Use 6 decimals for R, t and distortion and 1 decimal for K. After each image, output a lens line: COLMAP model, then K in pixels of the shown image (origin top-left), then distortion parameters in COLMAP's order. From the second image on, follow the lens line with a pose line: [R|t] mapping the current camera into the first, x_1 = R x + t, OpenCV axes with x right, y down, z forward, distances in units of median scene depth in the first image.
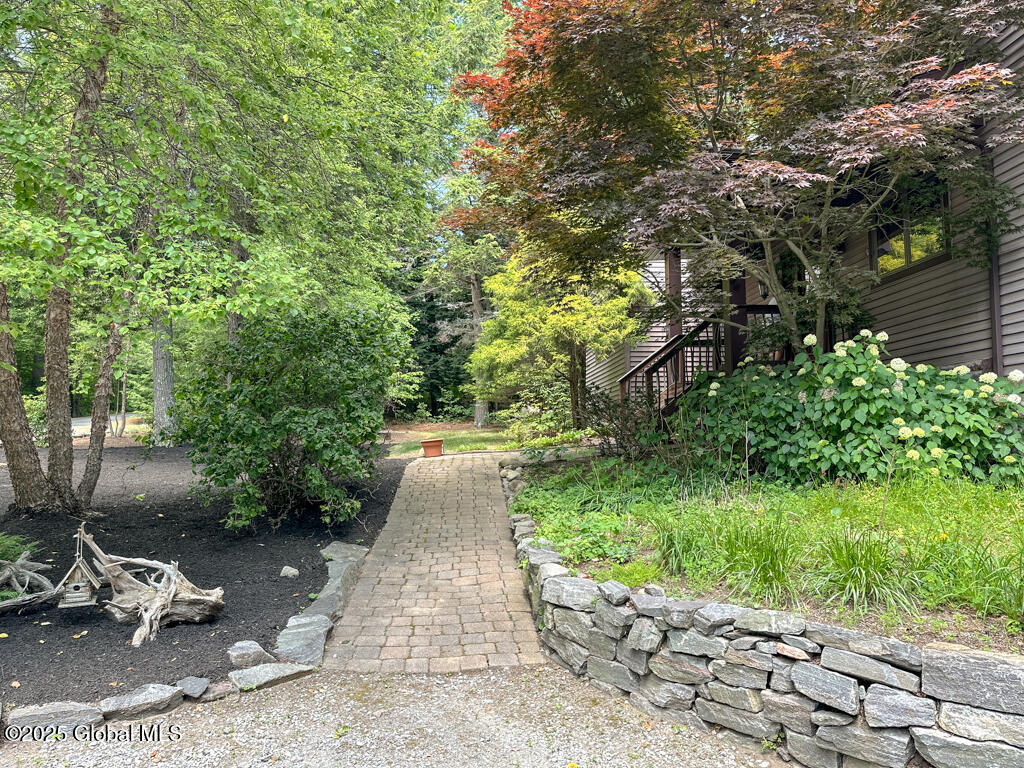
lens RADIAL K [[708.0, 0, 514.8], [0, 708.0, 415.9], [0, 0, 1]] dist [0.048780, -0.000609]
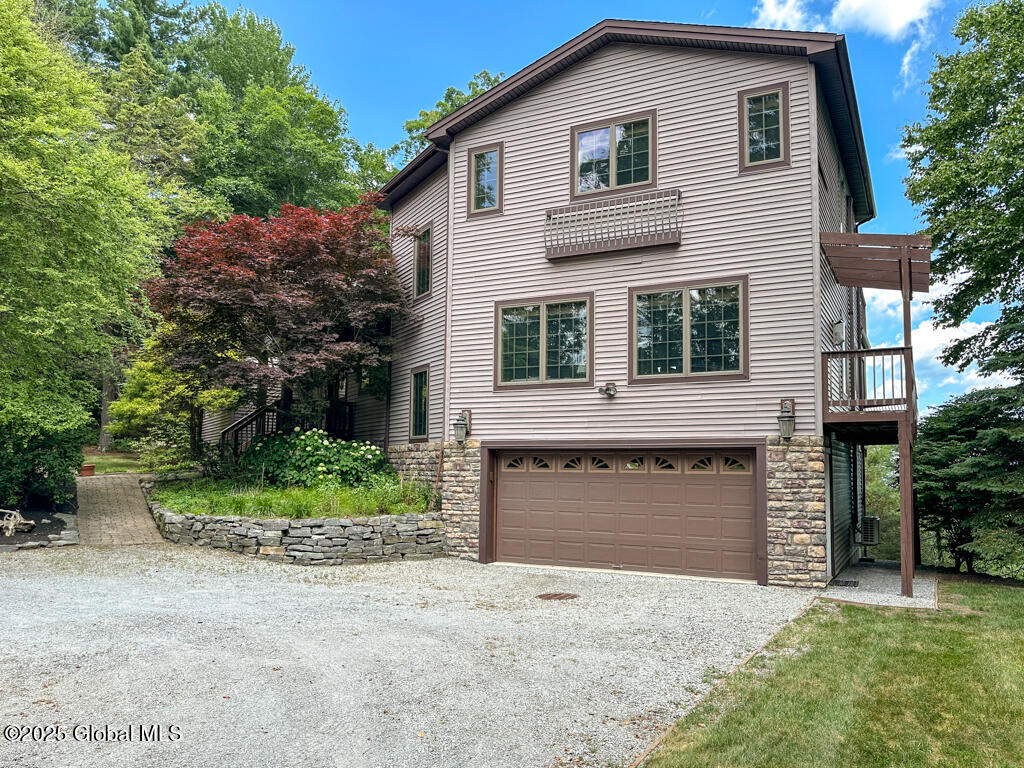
lens RADIAL K [[708.0, 0, 514.8], [0, 708.0, 415.9], [0, 0, 1]] dist [0.048780, -0.000609]
pose [[0.880503, 0.060083, 0.470218, -0.070319], [-0.043070, 0.997972, -0.046869, -0.072760], [-0.472080, 0.021016, 0.881305, -1.509017]]
